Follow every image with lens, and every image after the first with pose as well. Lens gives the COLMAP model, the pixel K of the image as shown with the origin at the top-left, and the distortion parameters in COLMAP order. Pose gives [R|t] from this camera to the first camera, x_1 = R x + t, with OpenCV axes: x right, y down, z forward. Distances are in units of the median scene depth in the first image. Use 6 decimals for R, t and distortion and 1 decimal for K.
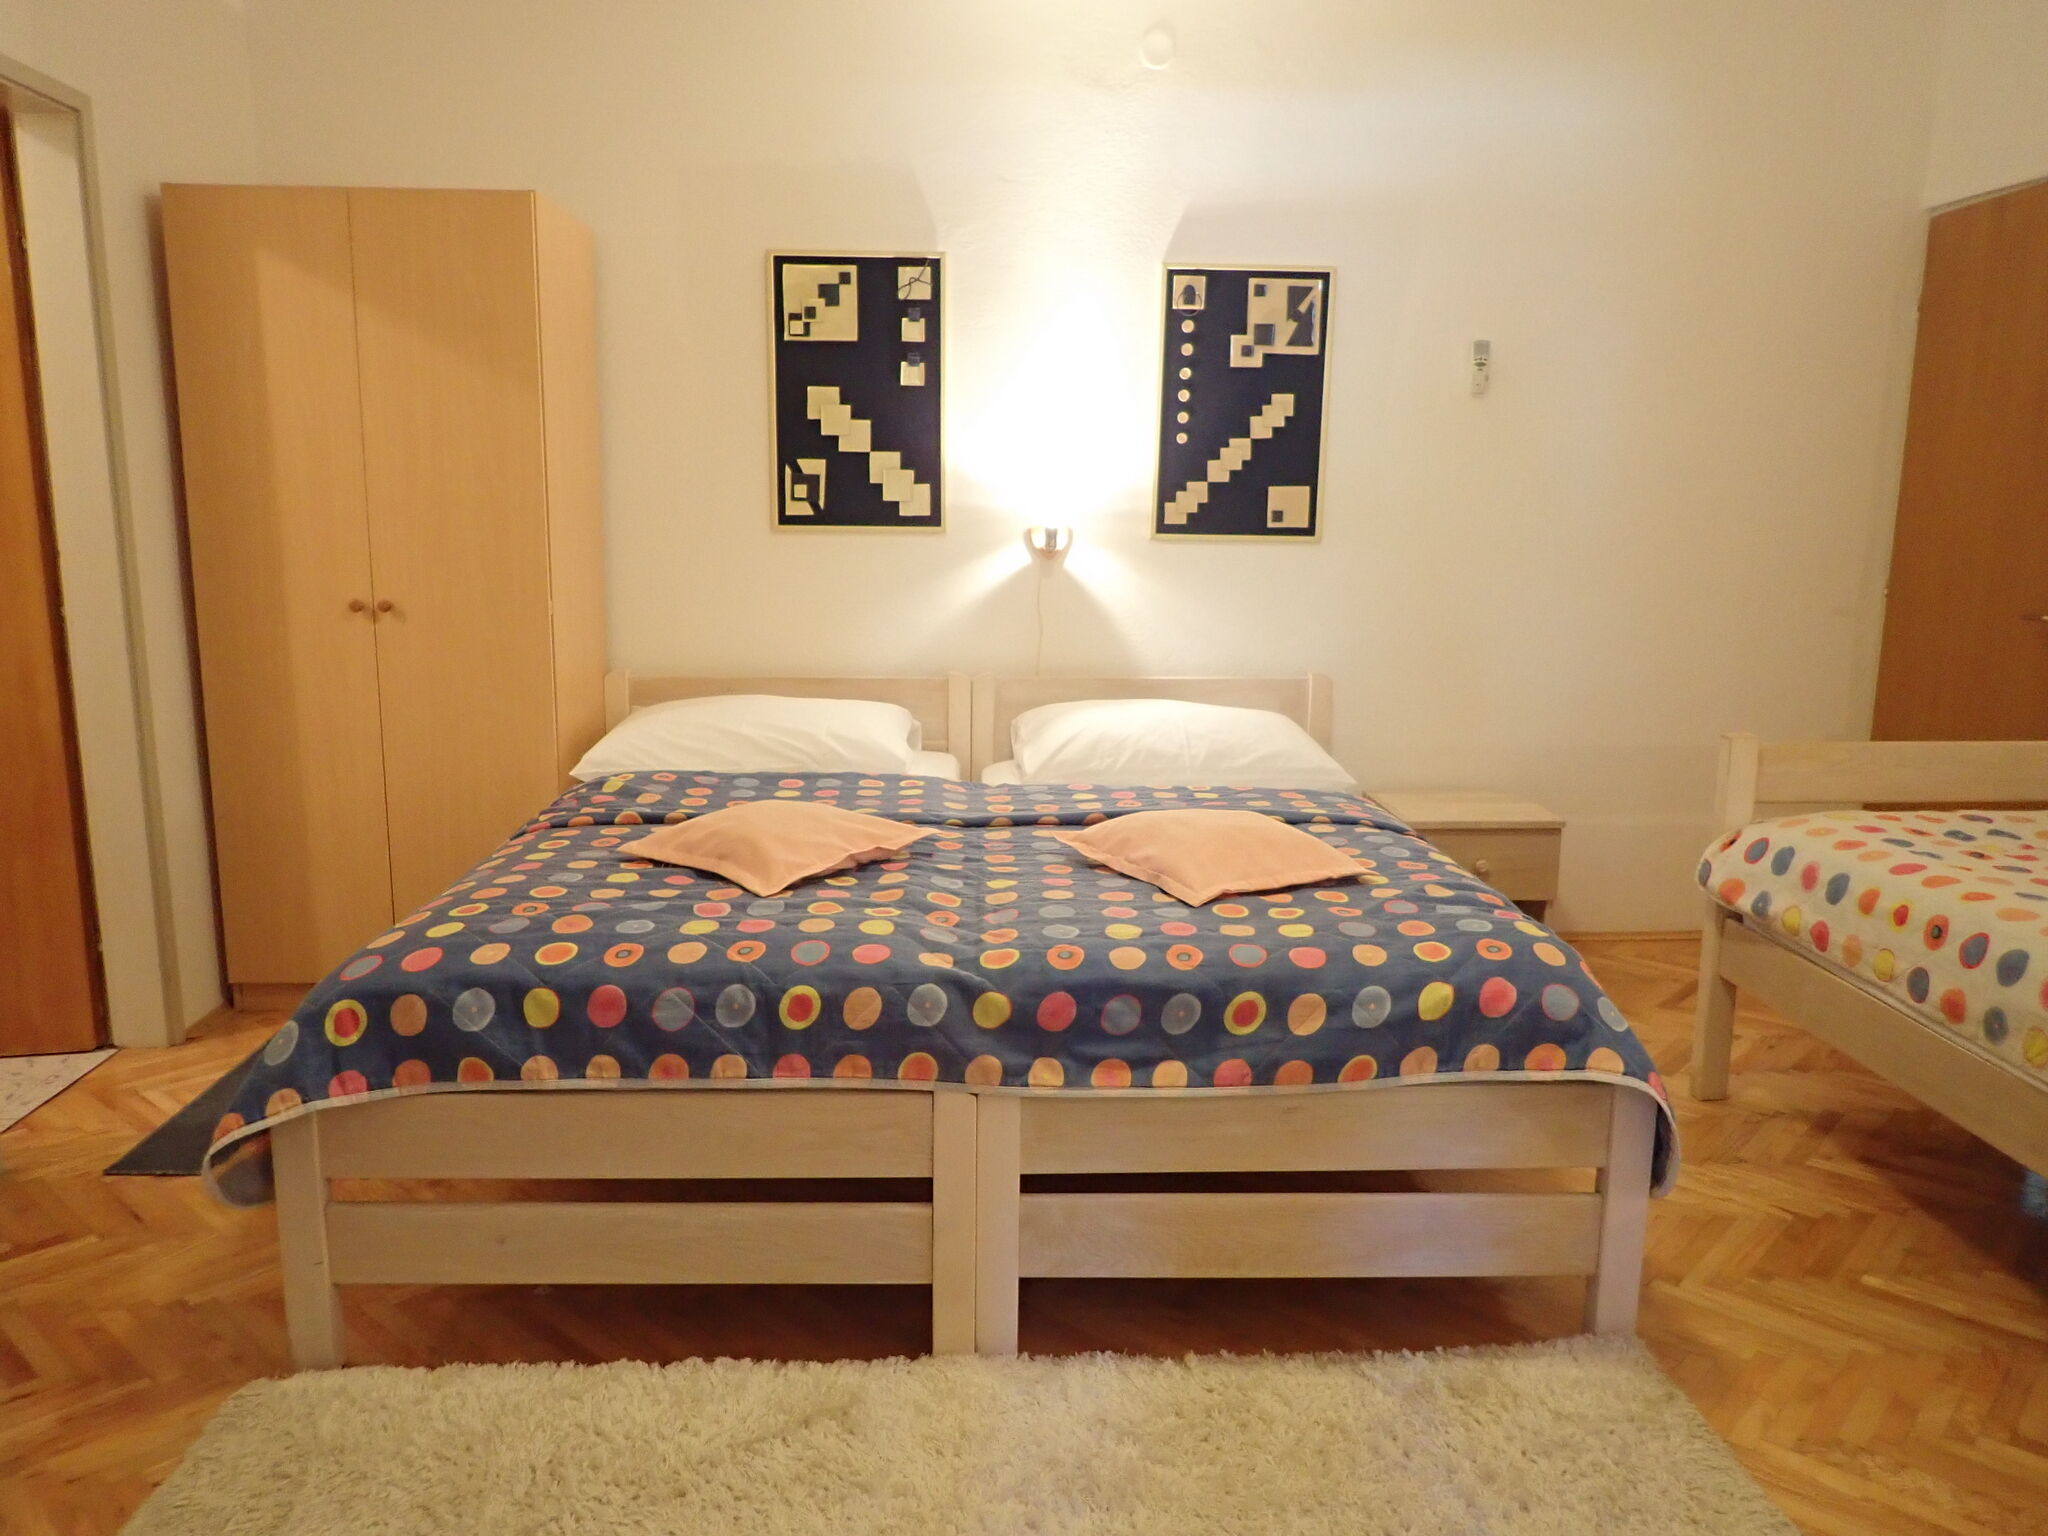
lens RADIAL K [[1498.7, 0, 1014.8], [0, 1498.7, 767.2], [0, 0, 1]] dist [-0.003638, -0.007464]
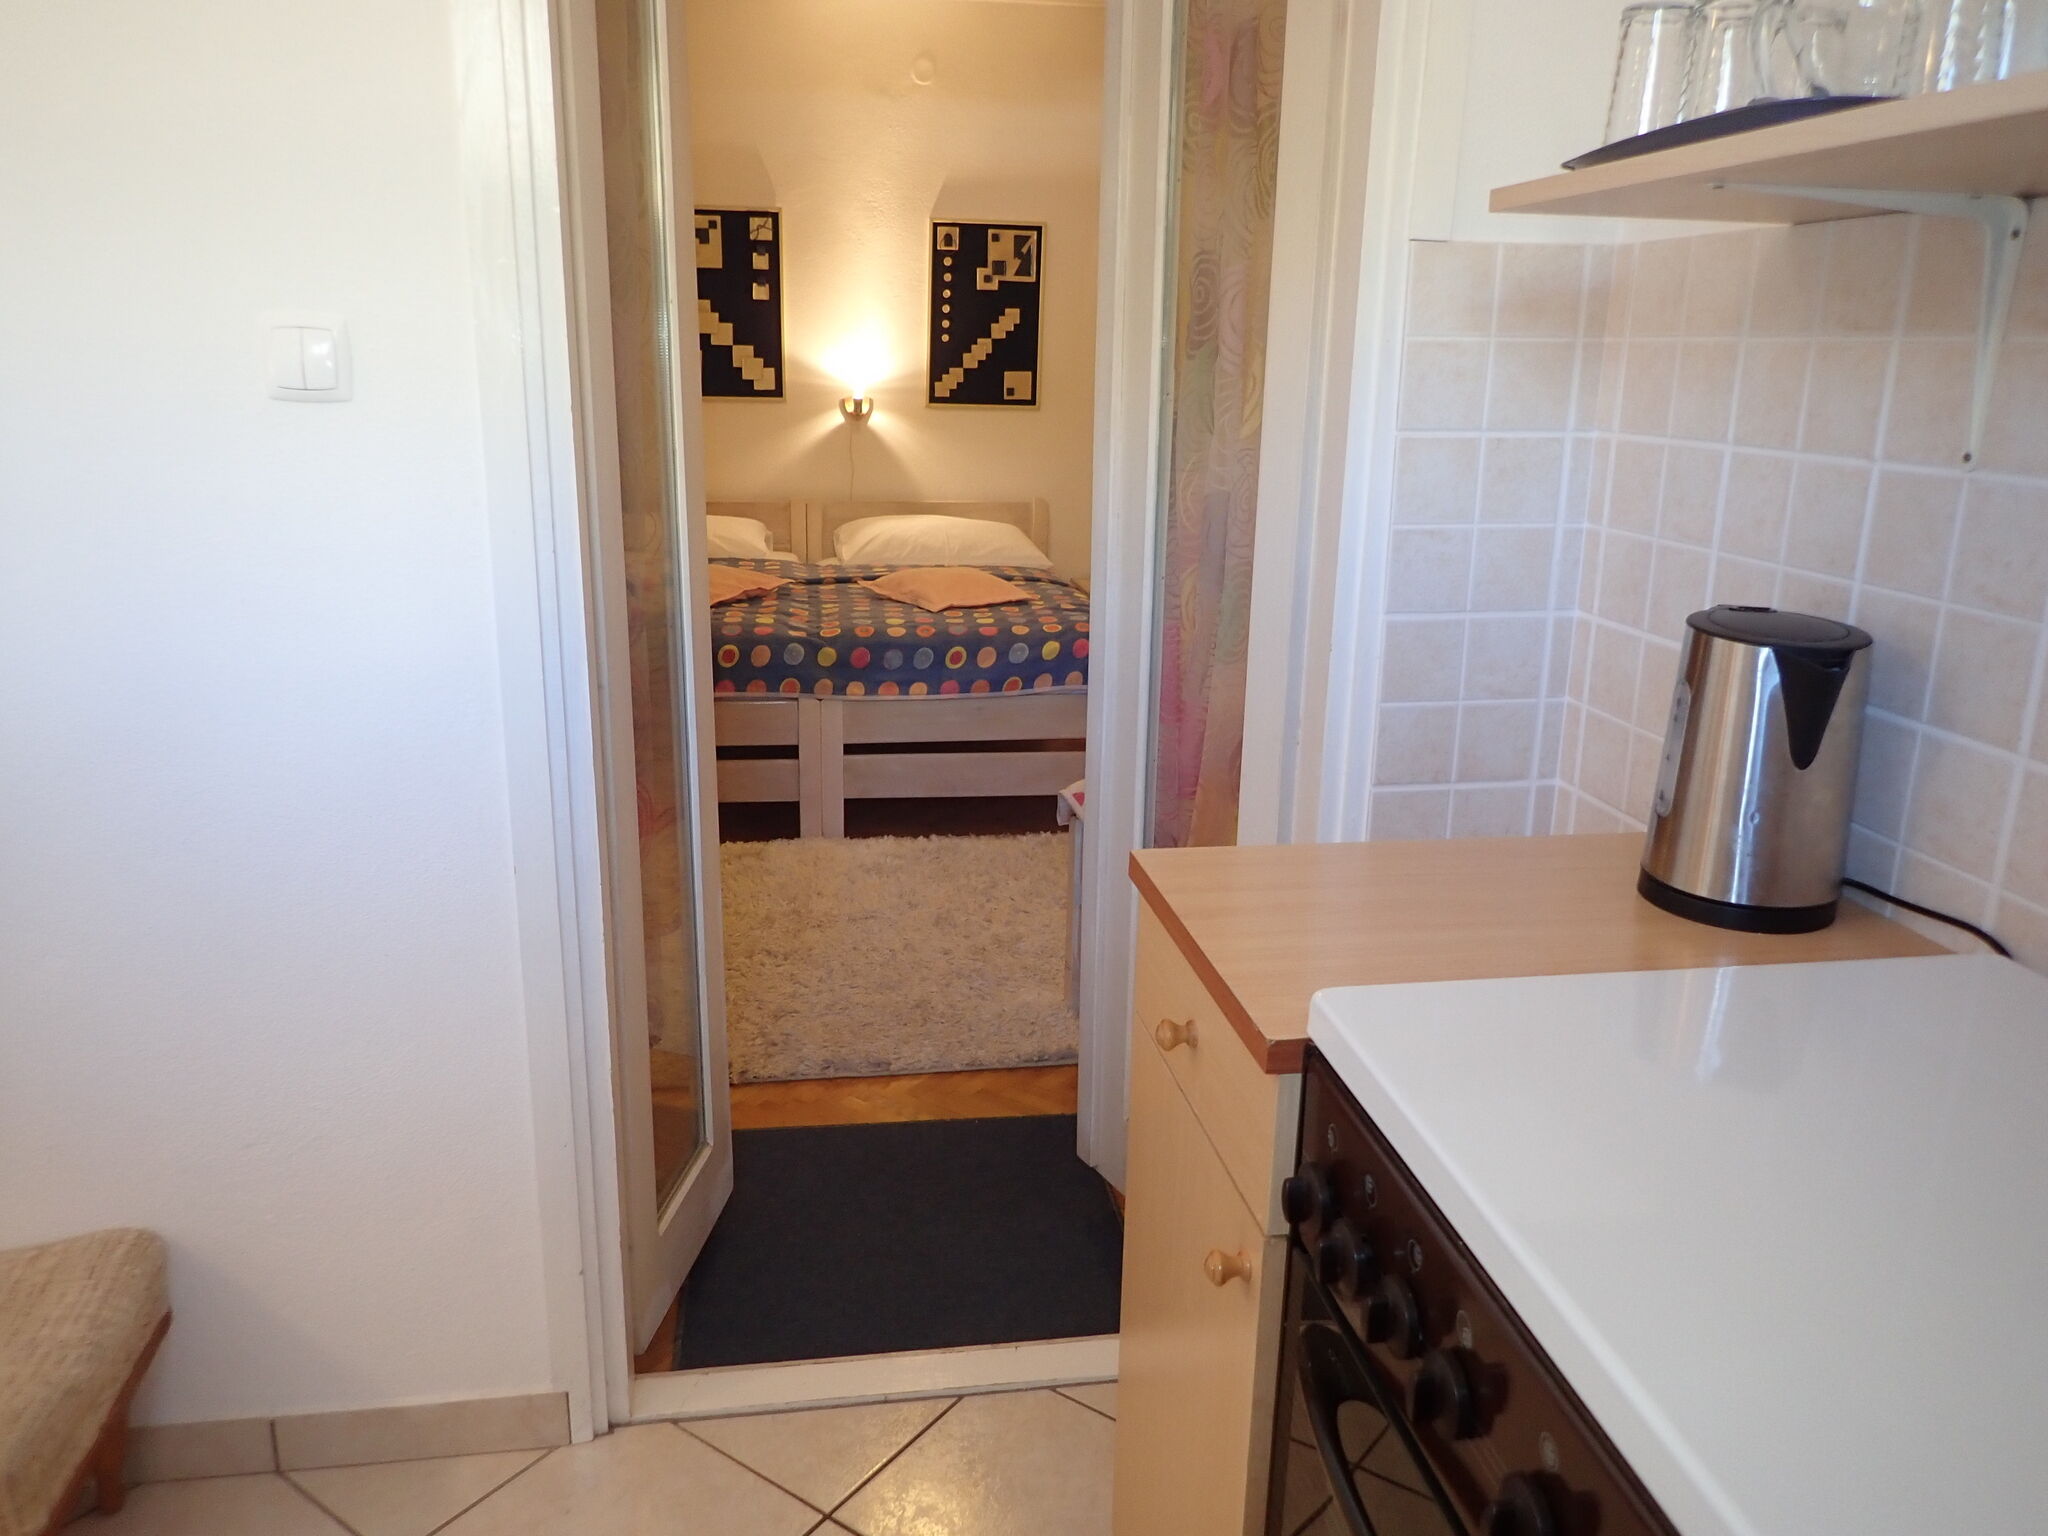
lens RADIAL K [[1498.7, 0, 1018.5], [0, 1498.7, 769.3], [0, 0, 1]] dist [-0.003638, -0.007464]
pose [[0.992899, -0.022005, 0.116911, 0.000988], [0.010726, 0.995300, 0.096248, 0.102822], [-0.118480, -0.094311, 0.988468, -0.831871]]
